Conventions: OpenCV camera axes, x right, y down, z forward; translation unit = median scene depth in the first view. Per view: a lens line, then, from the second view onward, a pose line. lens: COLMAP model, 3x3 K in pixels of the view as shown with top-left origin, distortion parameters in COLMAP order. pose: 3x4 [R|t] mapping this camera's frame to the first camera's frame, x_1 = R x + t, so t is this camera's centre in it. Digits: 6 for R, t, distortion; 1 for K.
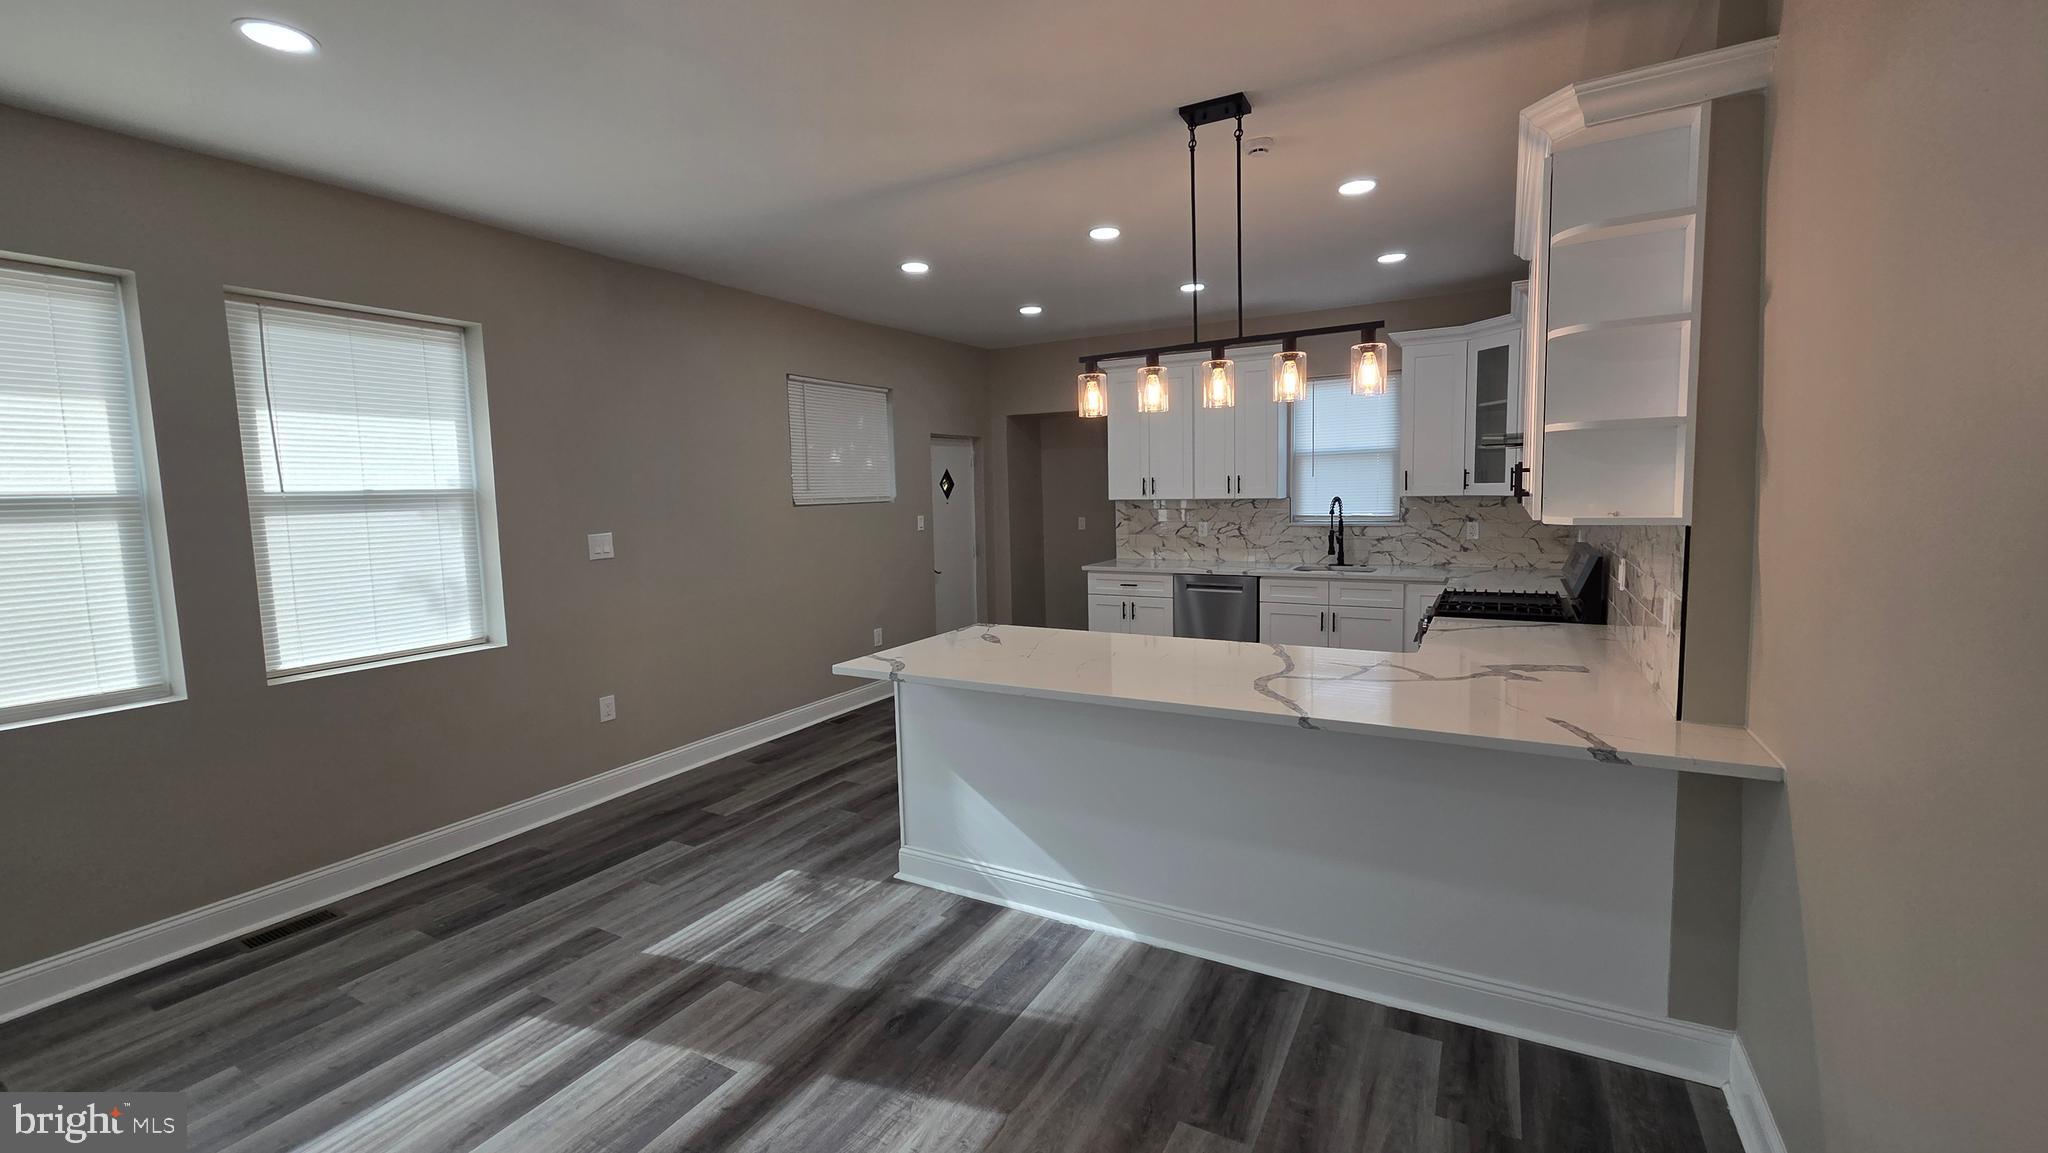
lens RADIAL K [[836.9, 0, 1033.2], [0, 836.9, 561.8], [0, 0, 1]] dist [0.001839, -0.000137]
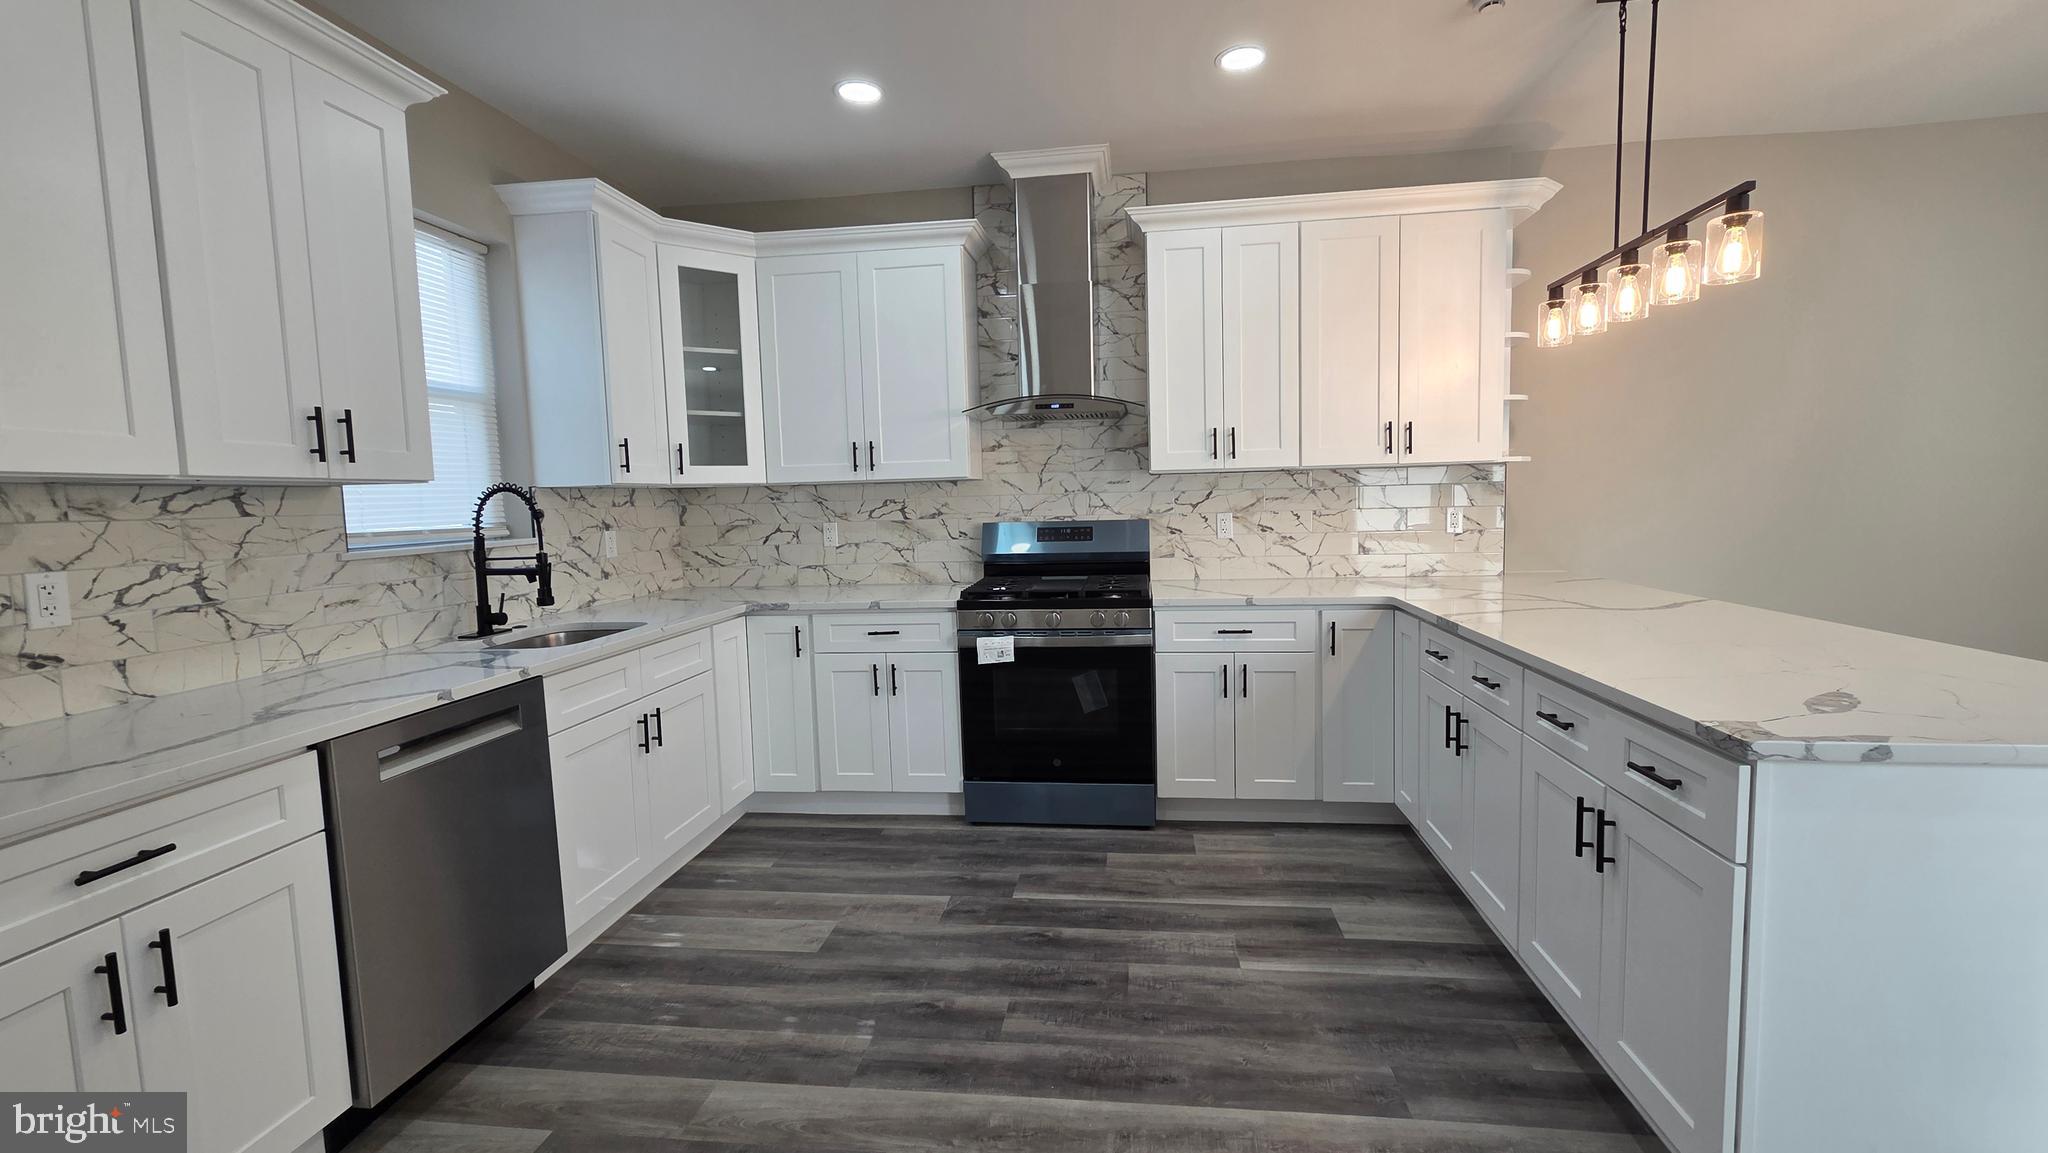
lens RADIAL K [[836.9, 0, 1033.2], [0, 836.9, 562.8], [0, 0, 1]] dist [0.001839, -0.000137]
pose [[-0.371904, -0.041340, 0.927350, -0.264644], [0.120904, 0.988341, 0.092546, -0.063125], [-0.920364, 0.146538, -0.362570, 1.364994]]
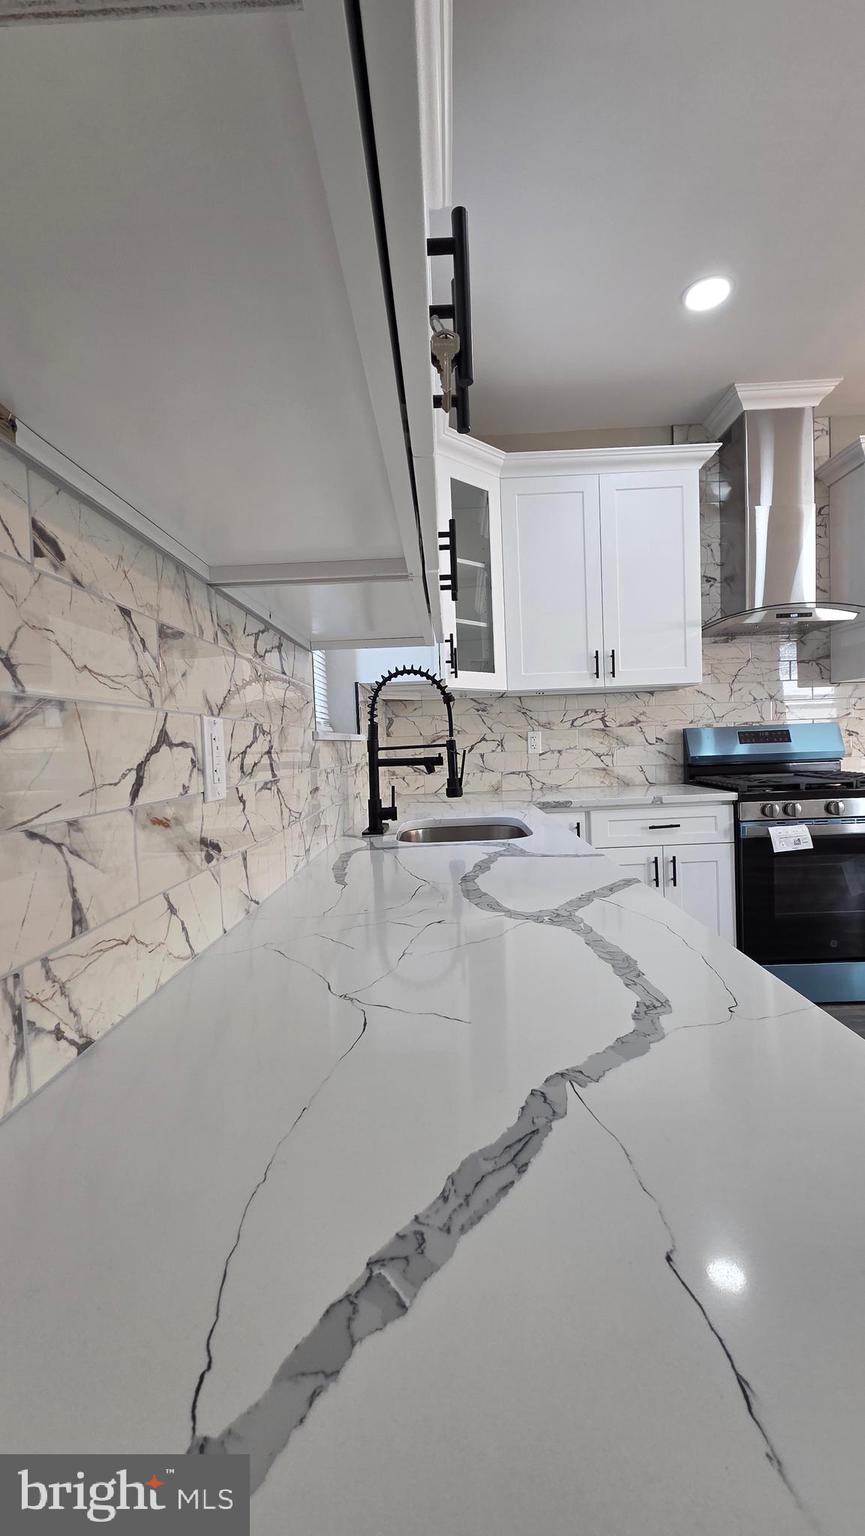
lens RADIAL K [[627.7, 0, 438.7], [0, 627.7, 779.4], [0, 0, 1]] dist [0.001839, -0.000137]
pose [[-0.468369, -0.005949, 0.883513, 0.107928], [0.131971, 0.988288, 0.076615, -0.064692], [-0.873621, 0.152482, -0.462099, 1.723504]]
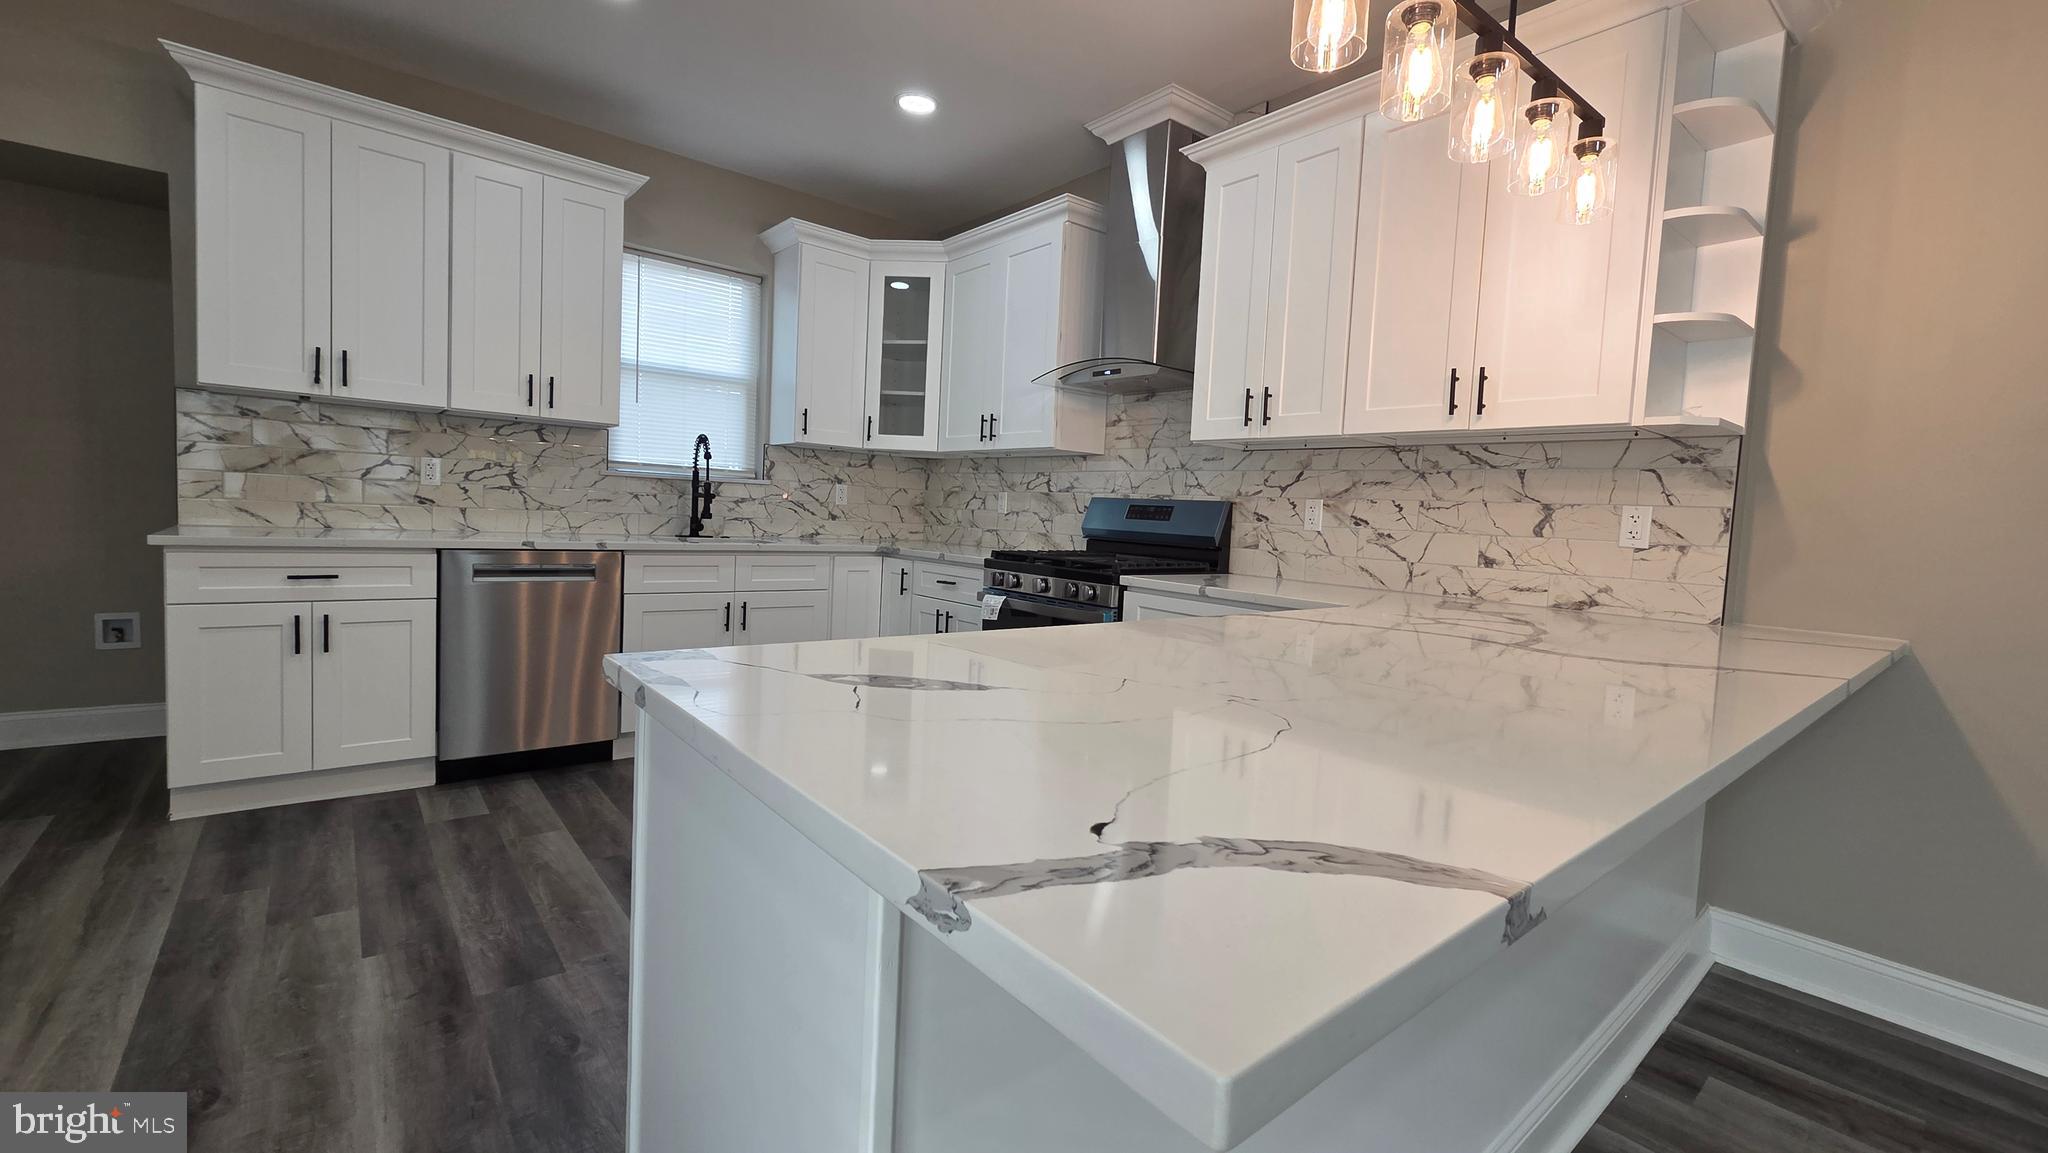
lens RADIAL K [[836.9, 0, 1037.4], [0, 836.9, 562.2], [0, 0, 1]] dist [0.001839, -0.000137]
pose [[0.355299, -0.014672, 0.934638, -0.268126], [0.026999, 0.999621, 0.005429, 0.044632], [-0.934363, 0.023305, 0.355560, 0.762553]]
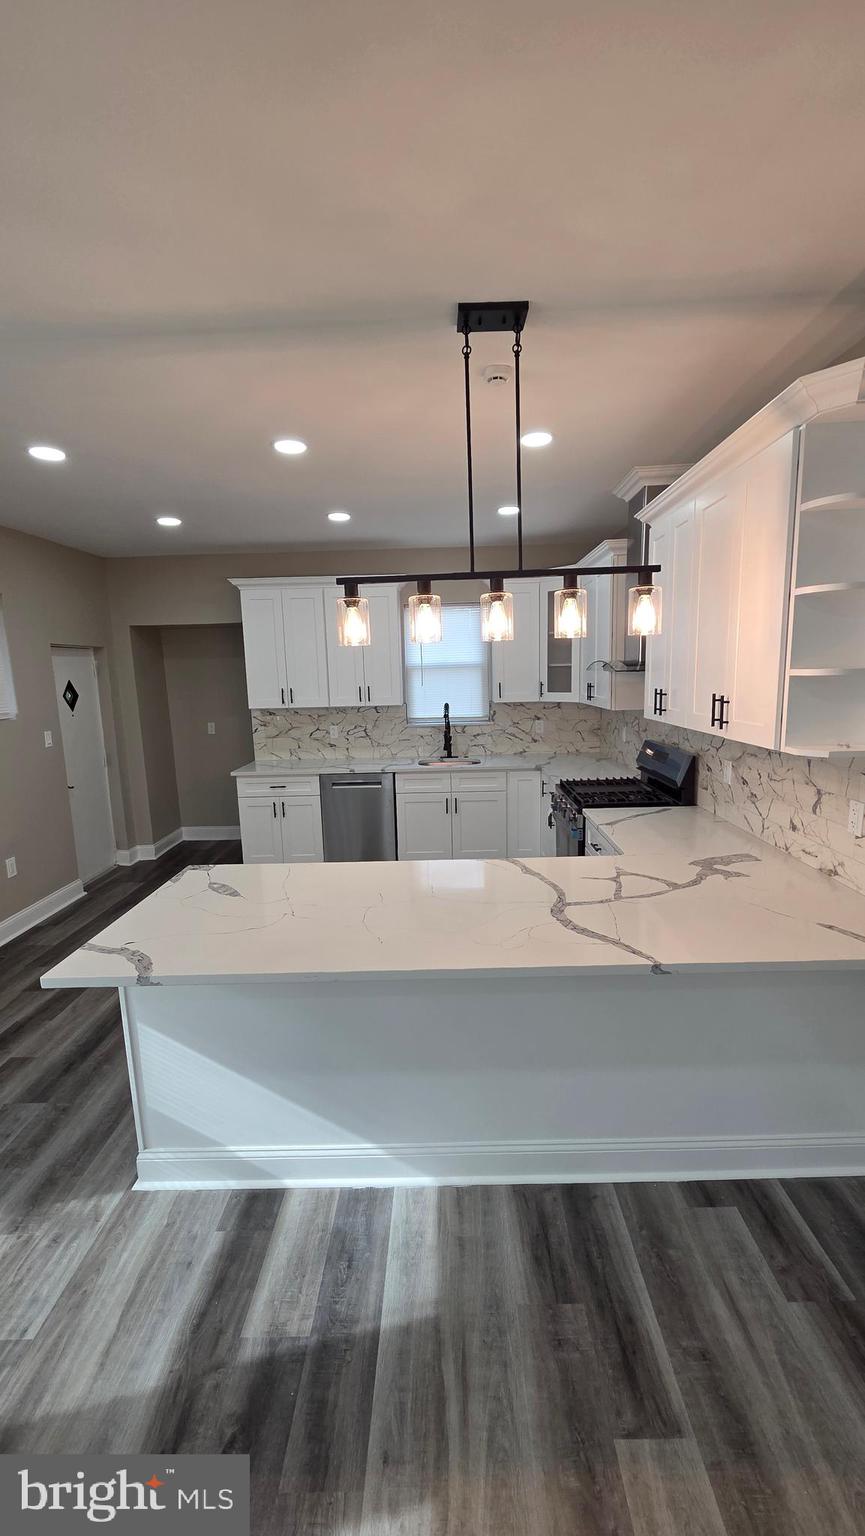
lens RADIAL K [[627.7, 0, 442.8], [0, 627.7, 776.8], [0, 0, 1]] dist [0.001839, -0.000137]
pose [[0.878694, -0.079720, 0.470682, -0.134513], [0.049125, 0.995824, 0.076953, -0.061586], [-0.474851, -0.044496, 0.878941, 0.268967]]
